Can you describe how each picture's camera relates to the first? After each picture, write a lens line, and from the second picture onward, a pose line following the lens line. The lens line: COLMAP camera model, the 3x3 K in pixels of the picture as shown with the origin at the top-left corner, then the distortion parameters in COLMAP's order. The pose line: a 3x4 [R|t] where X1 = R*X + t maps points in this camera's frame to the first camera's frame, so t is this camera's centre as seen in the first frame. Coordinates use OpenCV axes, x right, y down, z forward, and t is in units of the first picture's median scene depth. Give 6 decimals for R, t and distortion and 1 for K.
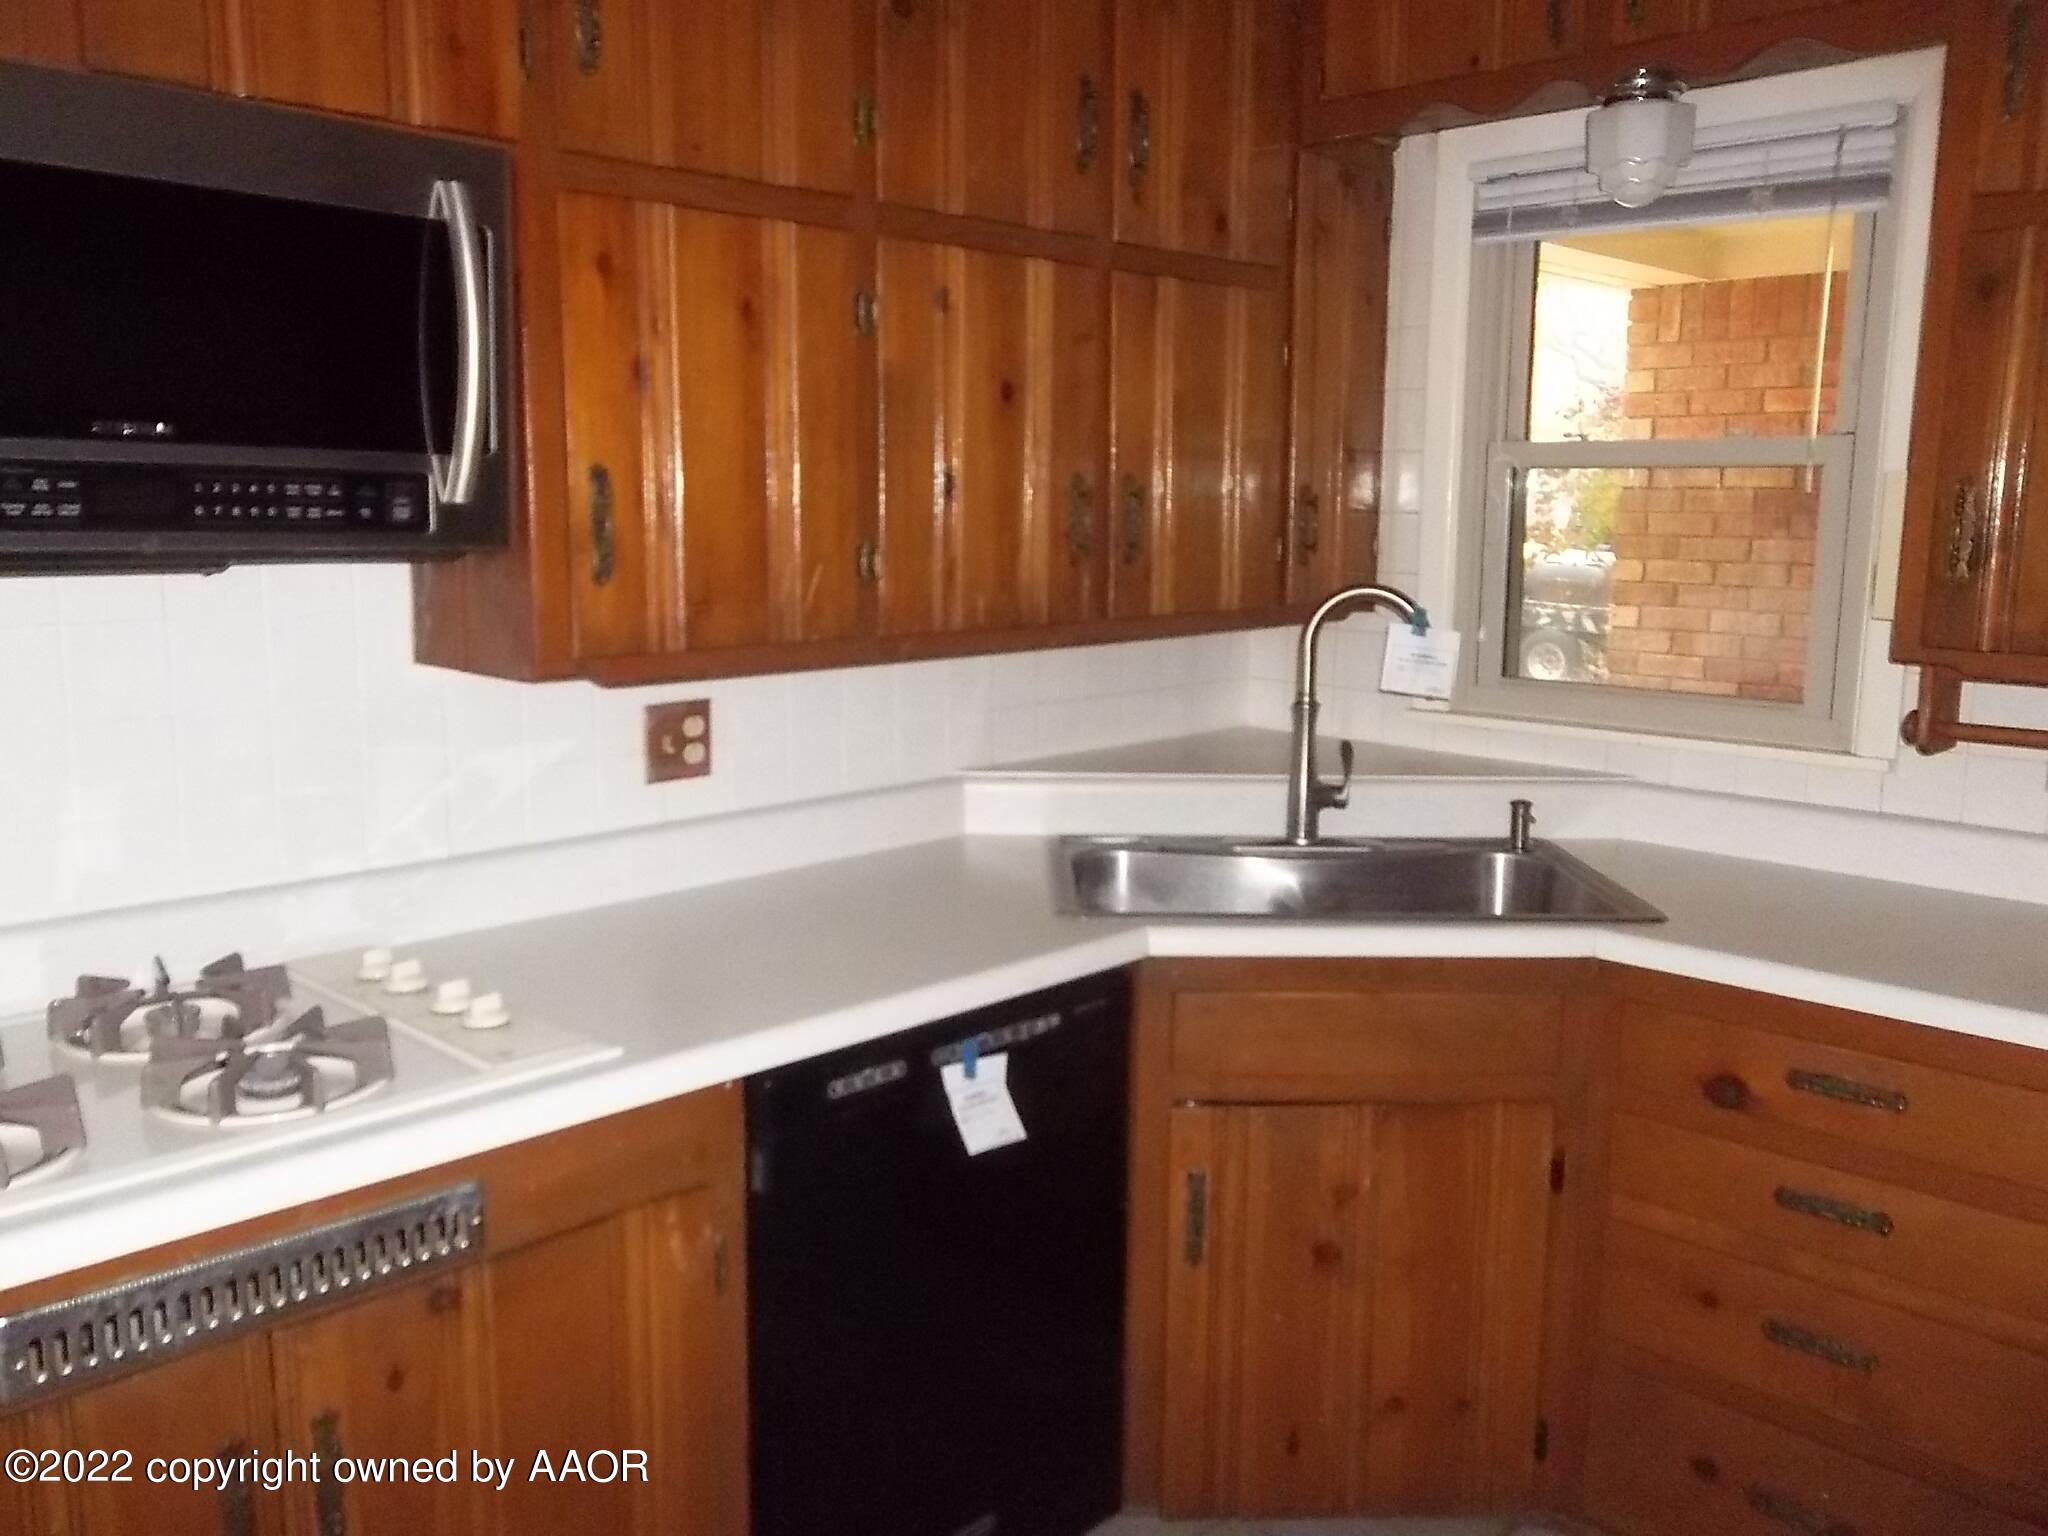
lens RADIAL K [[1693.4, 0, 1024.0], [0, 1693.4, 768.0], [0, 0, 1]] dist [0.006617, 0.009652]
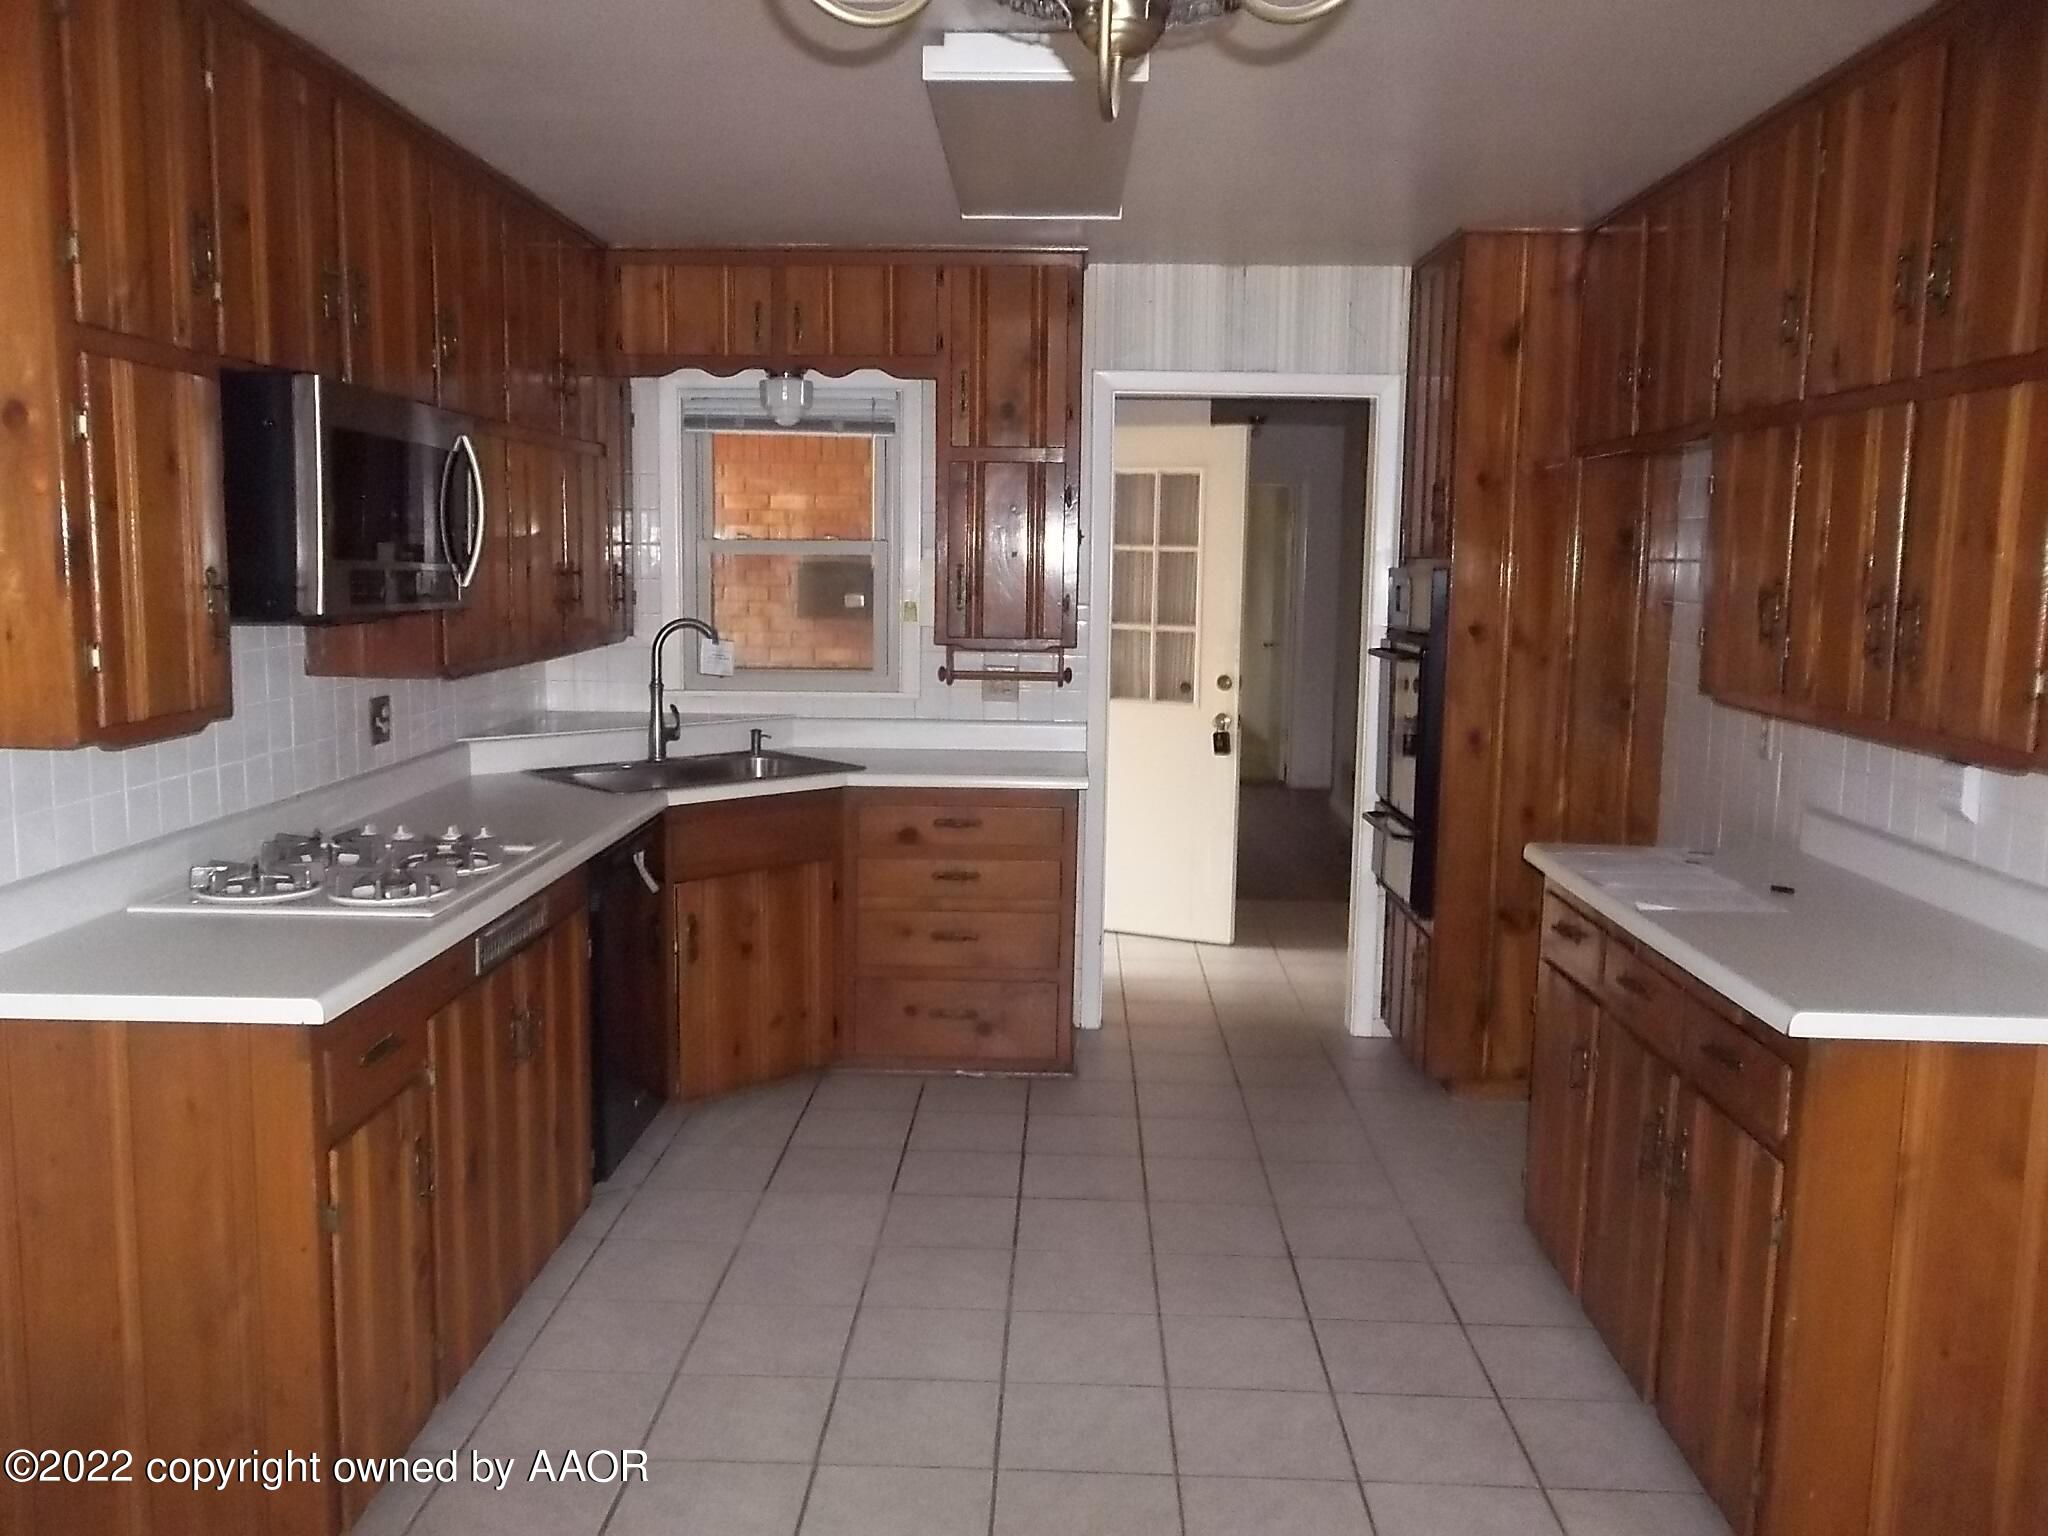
lens RADIAL K [[1693.4, 0, 1024.0], [0, 1693.4, 768.0], [0, 0, 1]] dist [0.006617, 0.009652]
pose [[0.729242, -0.086380, 0.678781, -0.846864], [0.102876, 0.994565, 0.016041, 0.067971], [-0.676478, 0.058133, 0.734165, -0.650562]]
